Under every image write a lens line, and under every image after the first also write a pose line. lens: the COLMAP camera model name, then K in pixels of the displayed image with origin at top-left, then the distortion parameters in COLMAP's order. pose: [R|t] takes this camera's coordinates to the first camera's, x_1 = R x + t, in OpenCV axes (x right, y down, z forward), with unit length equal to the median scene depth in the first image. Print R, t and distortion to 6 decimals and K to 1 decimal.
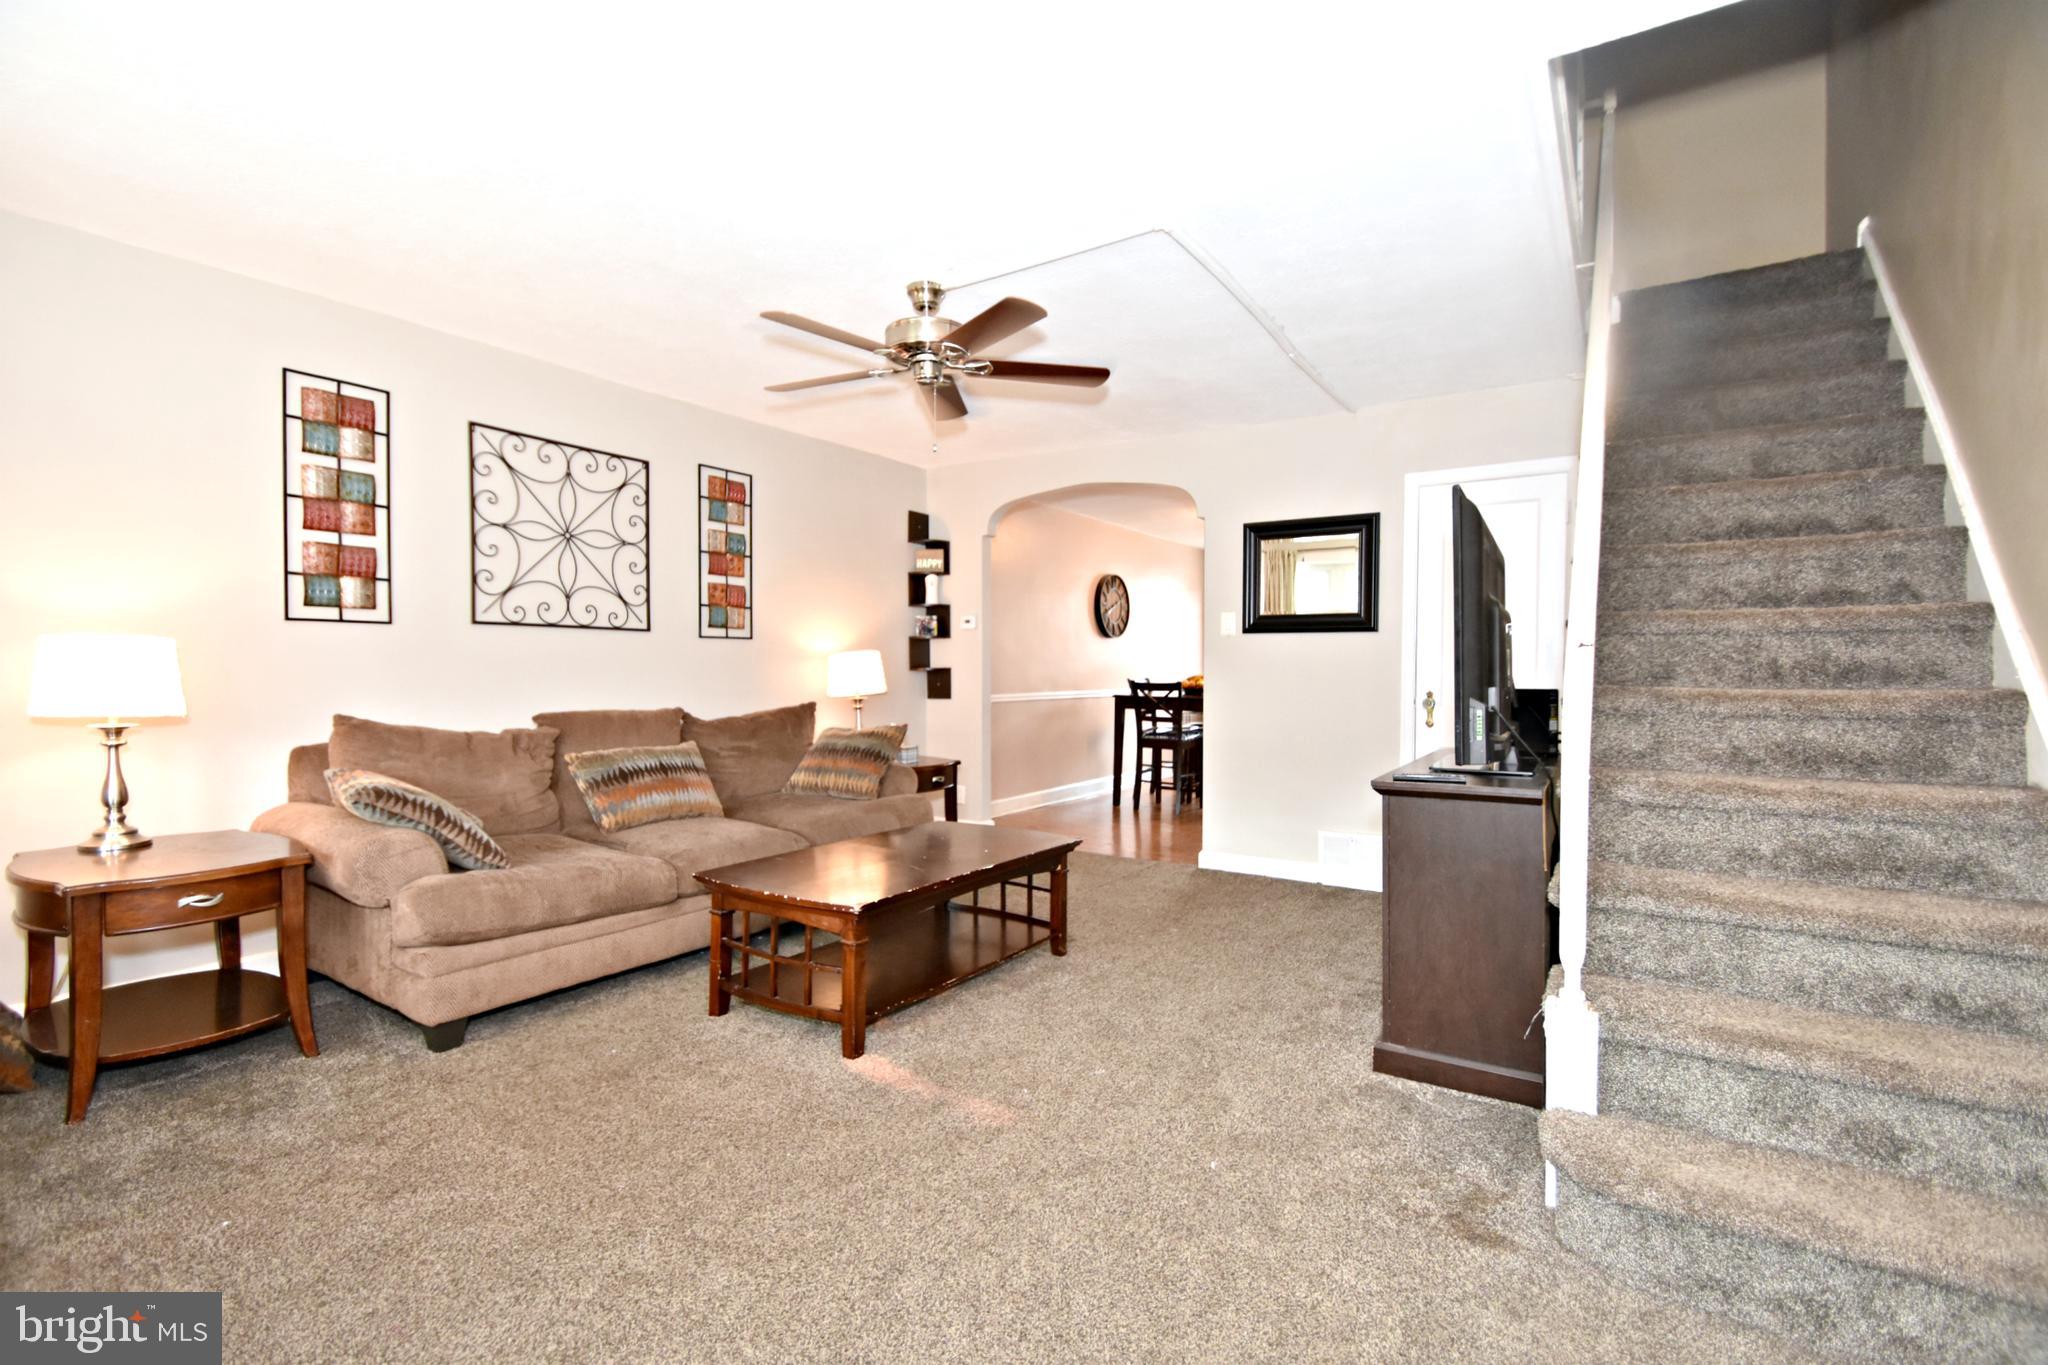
lens RADIAL K [[900.4, 0, 1024.0], [0, 900.4, 682.5], [0, 0, 1]] dist [0.016969, 0.000056]
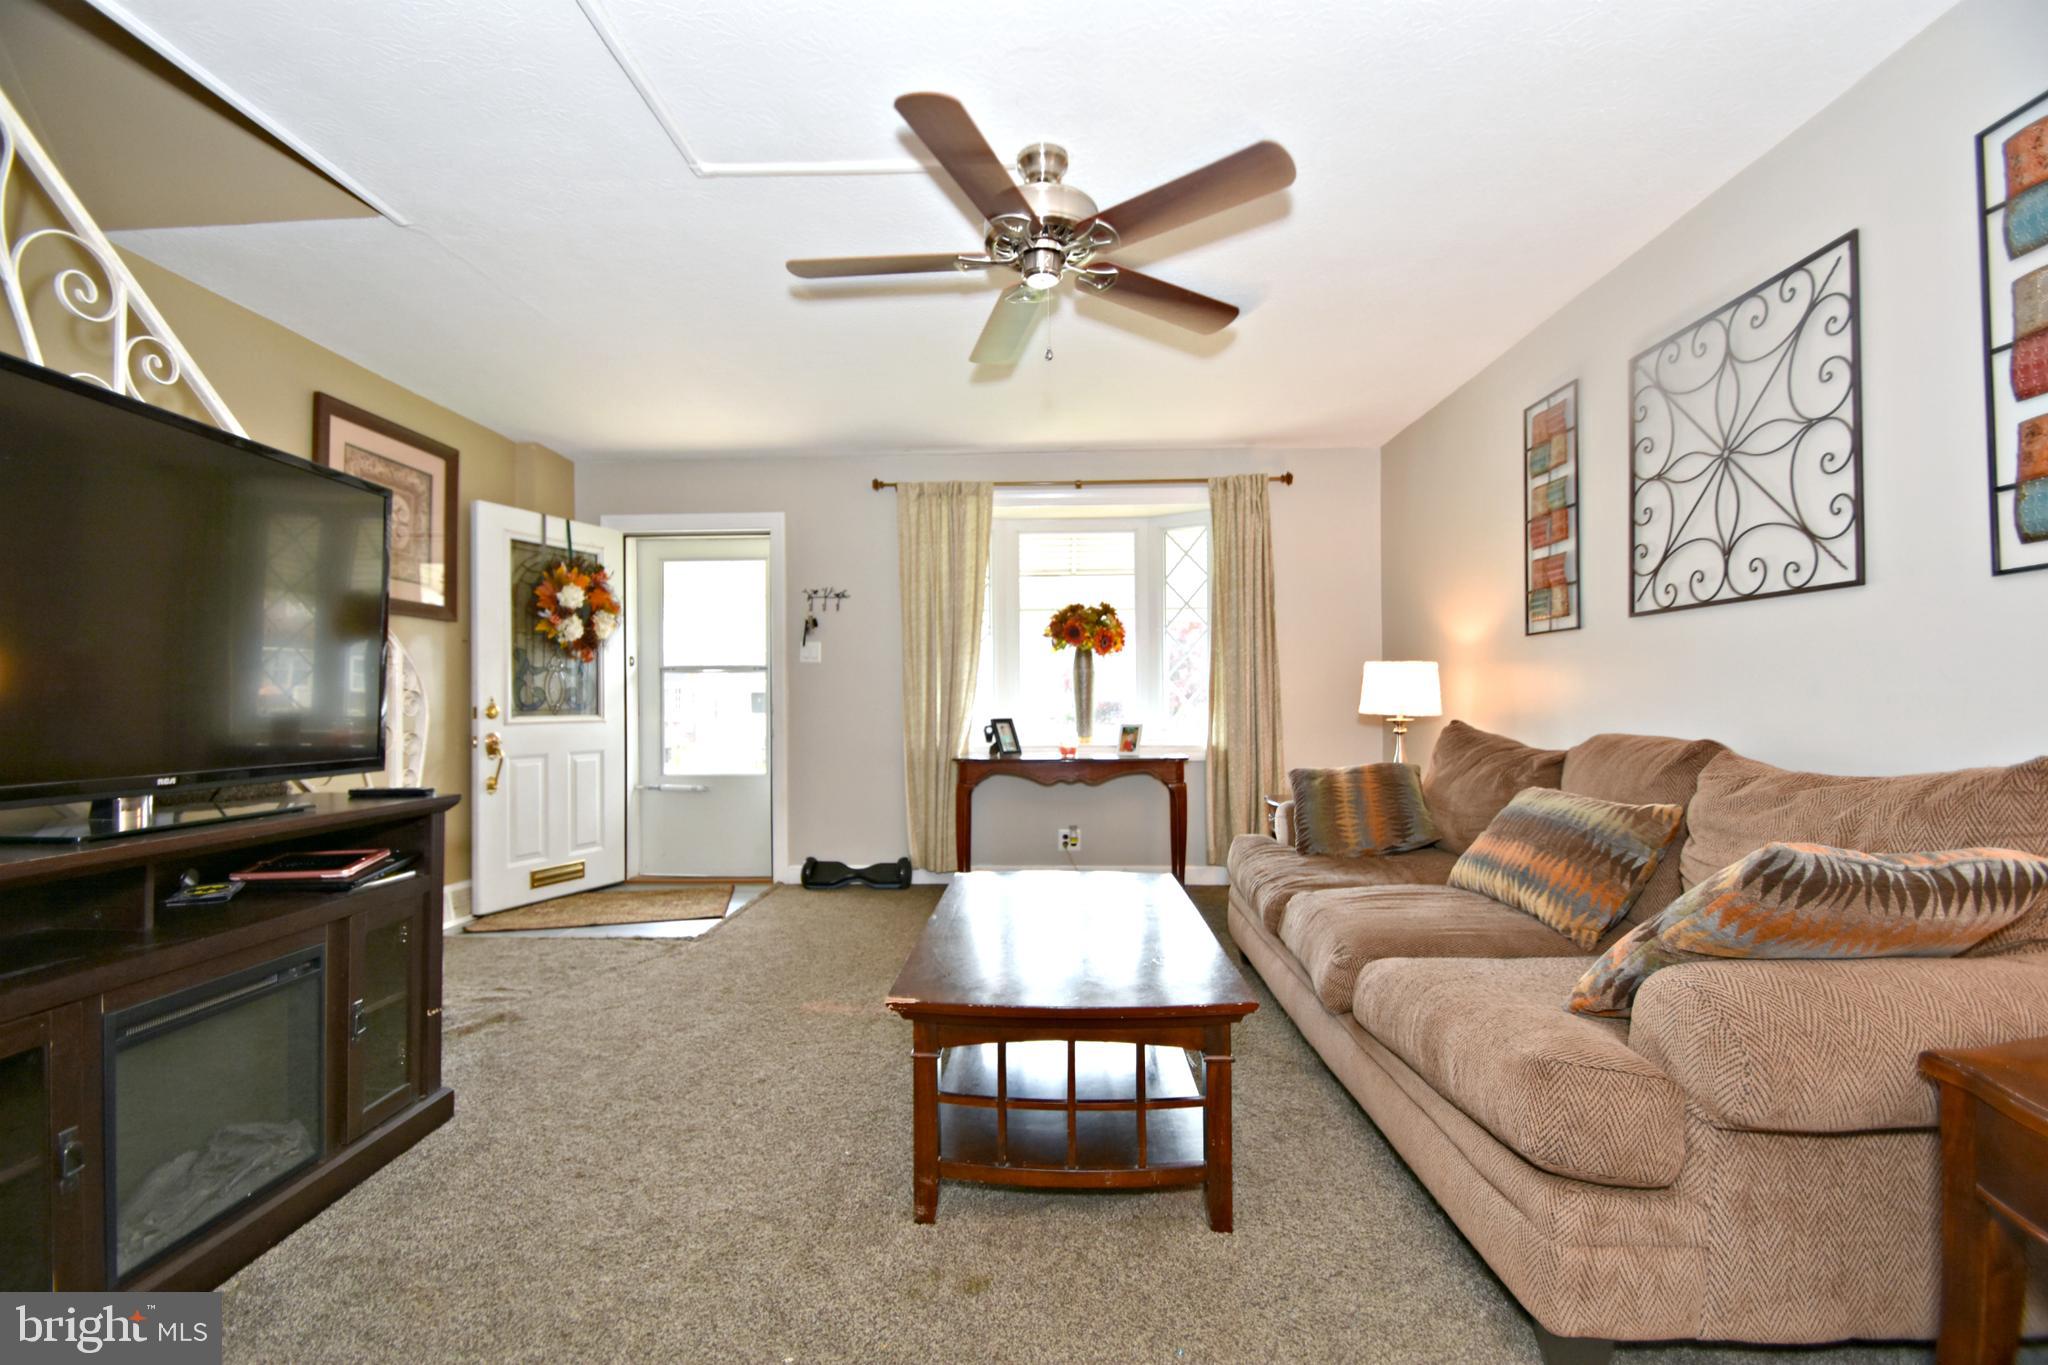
lens RADIAL K [[904.5, 0, 1011.6], [0, 904.5, 689.4], [0, 0, 1]] dist [0.007447, -0.011400]
pose [[-0.862556, -0.005237, -0.505934, 0.212785], [-0.004272, 0.999986, -0.003068, 0.002046], [0.505943, -0.000485, -0.862567, 1.200680]]
